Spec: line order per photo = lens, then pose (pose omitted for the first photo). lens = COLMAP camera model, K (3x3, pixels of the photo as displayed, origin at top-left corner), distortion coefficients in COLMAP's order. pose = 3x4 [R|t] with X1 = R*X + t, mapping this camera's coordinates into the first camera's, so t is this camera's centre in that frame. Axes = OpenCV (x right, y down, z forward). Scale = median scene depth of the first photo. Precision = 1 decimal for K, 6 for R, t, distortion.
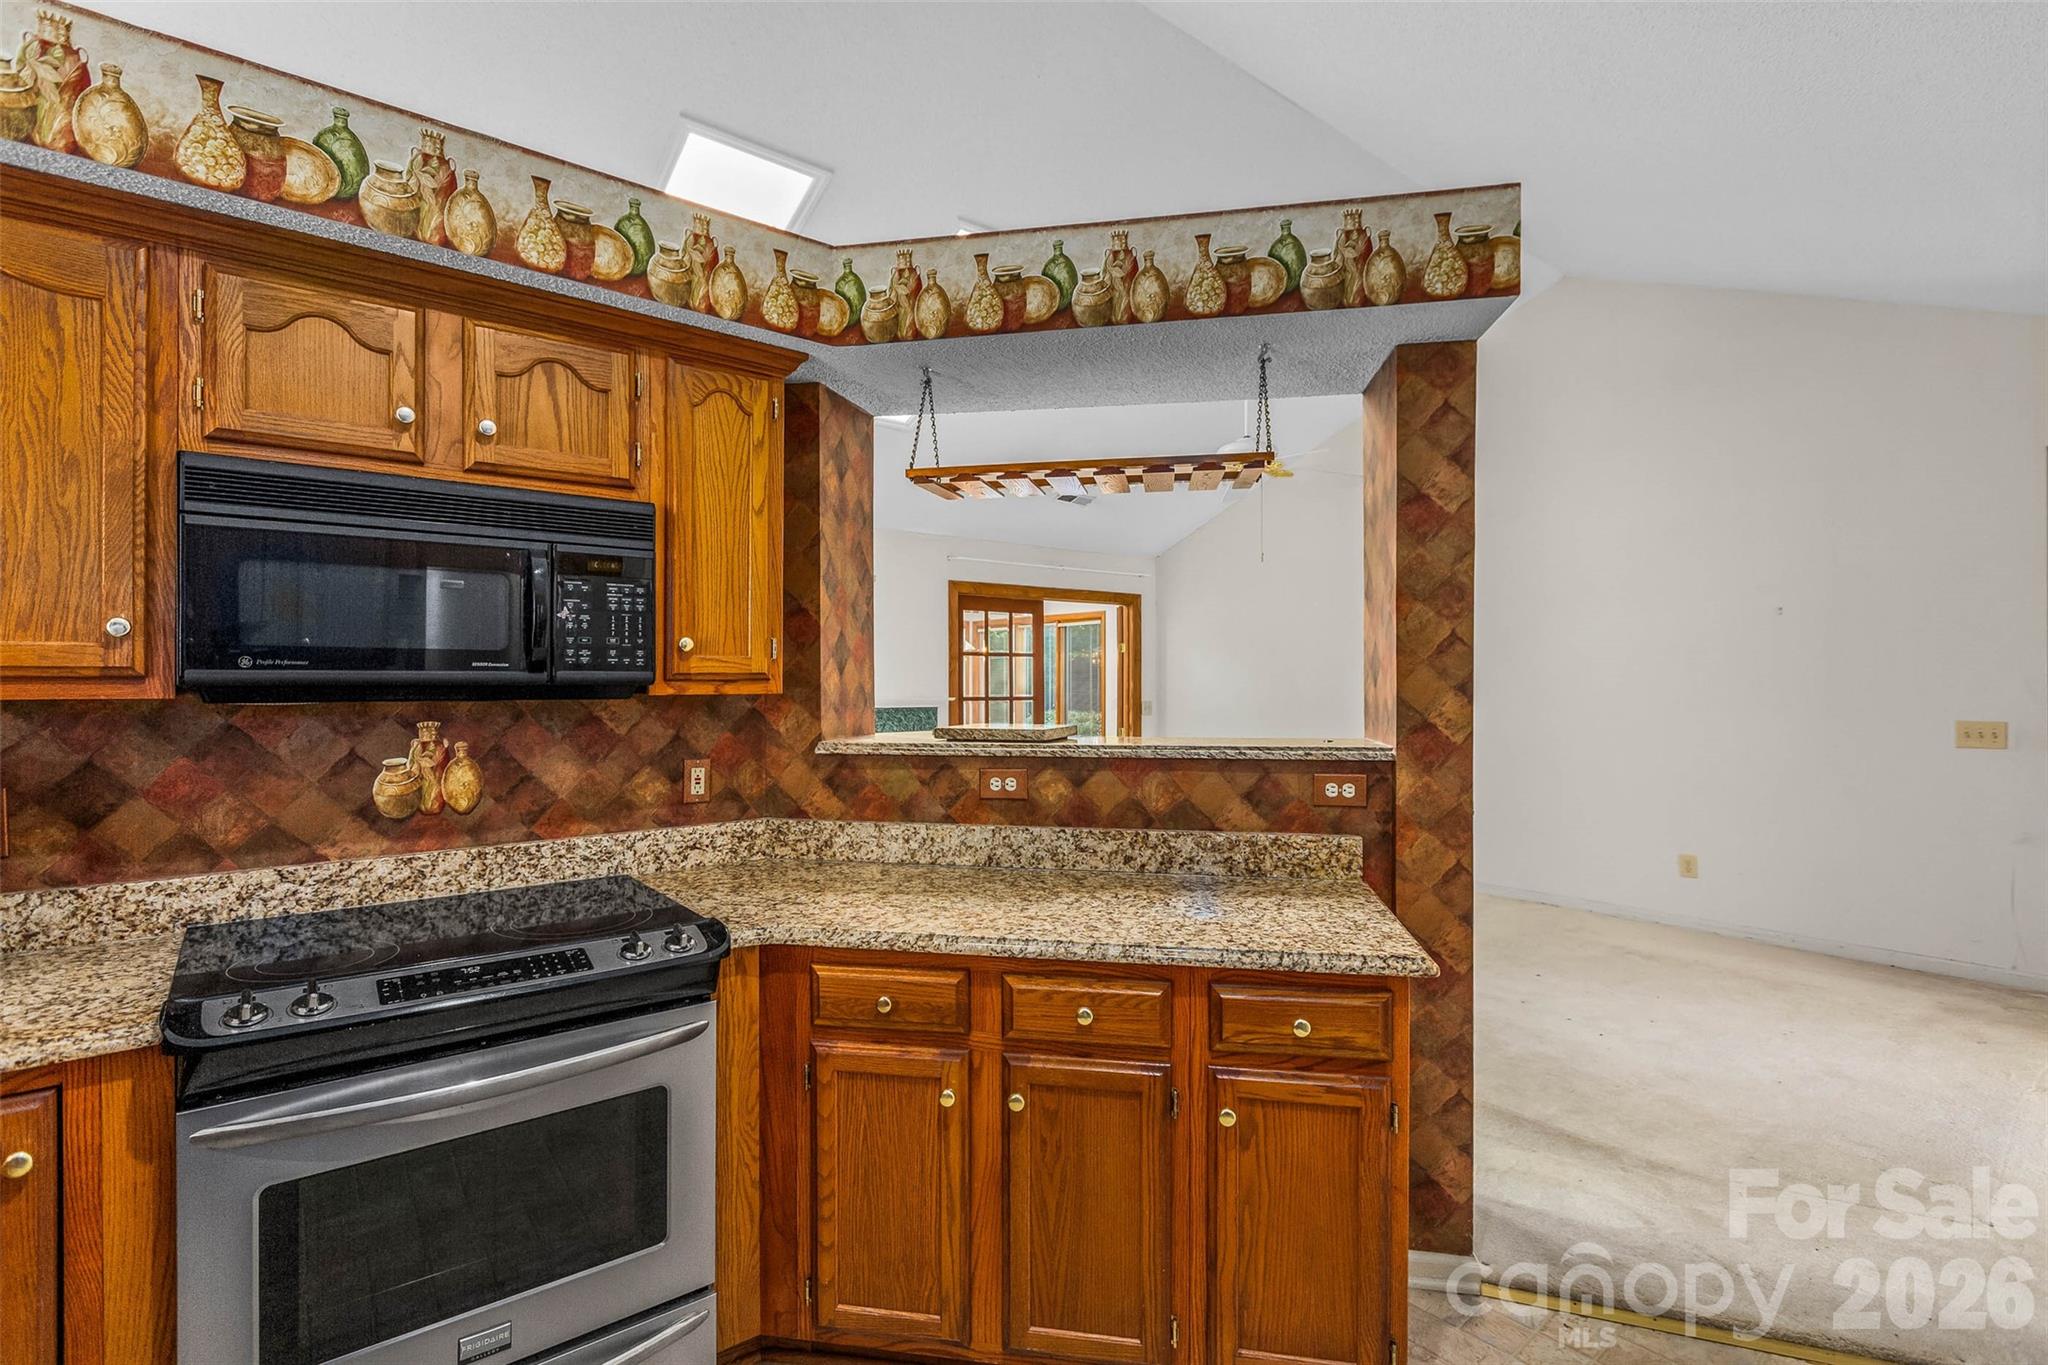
lens RADIAL K [[963.8, 0, 1024.0], [0, 963.8, 682.5], [0, 0, 1]] dist [-0.000261, 0.000062]
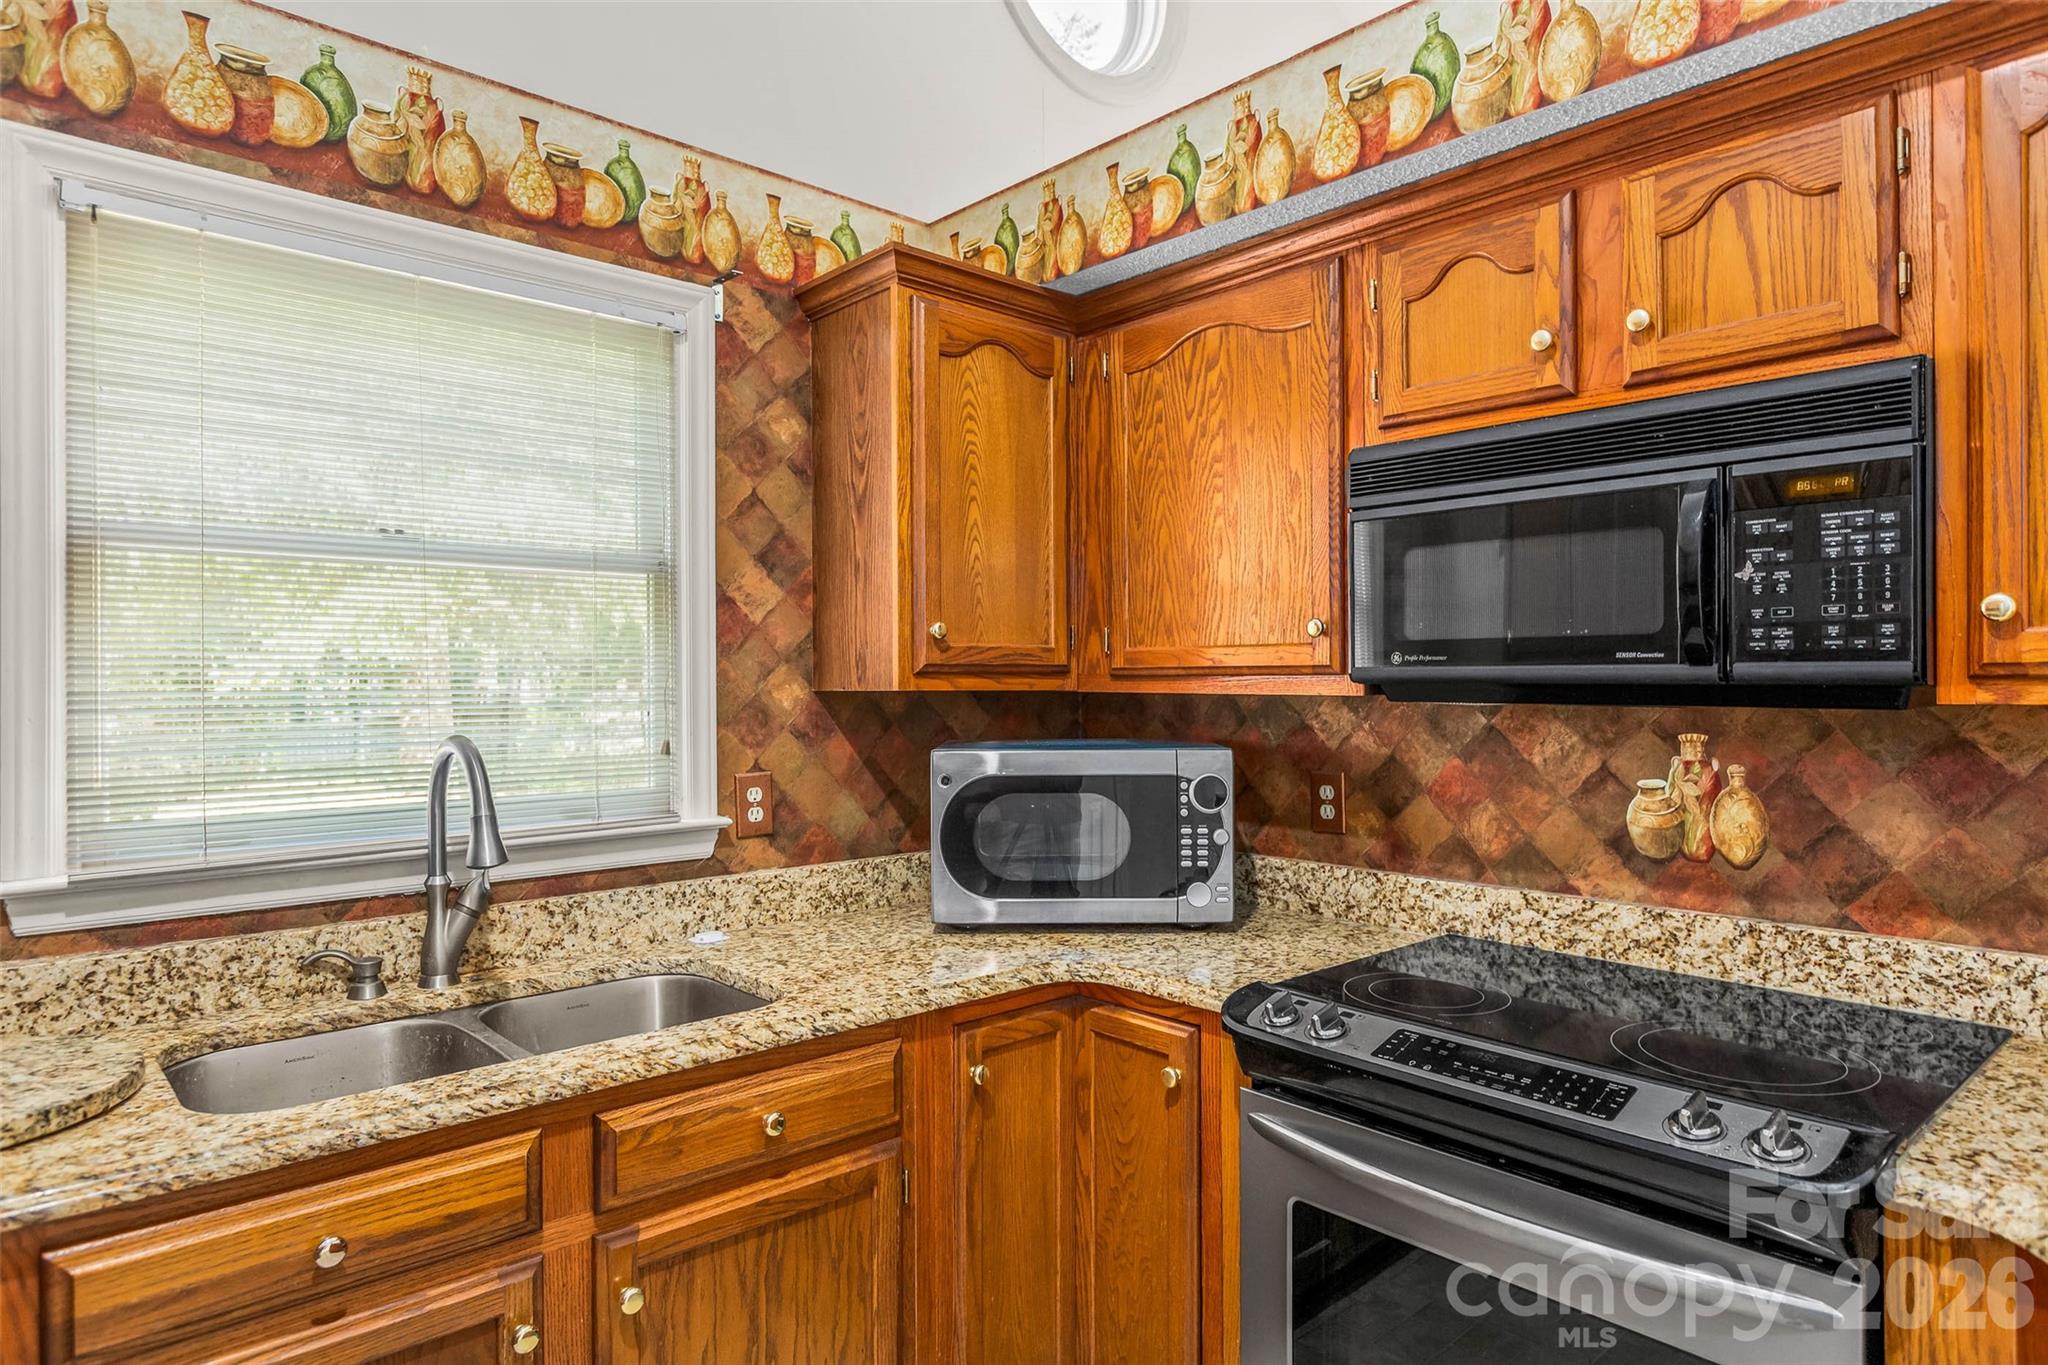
lens RADIAL K [[1200.0, 0, 1022.2], [0, 1200.0, 694.1], [0, 0, 1]] dist [0.002219, -0.000547]
pose [[0.046606, 0.012349, -0.998837, 0.282545], [-0.000864, 0.999924, 0.012322, -0.000501], [0.998913, 0.000289, 0.046613, 0.467421]]
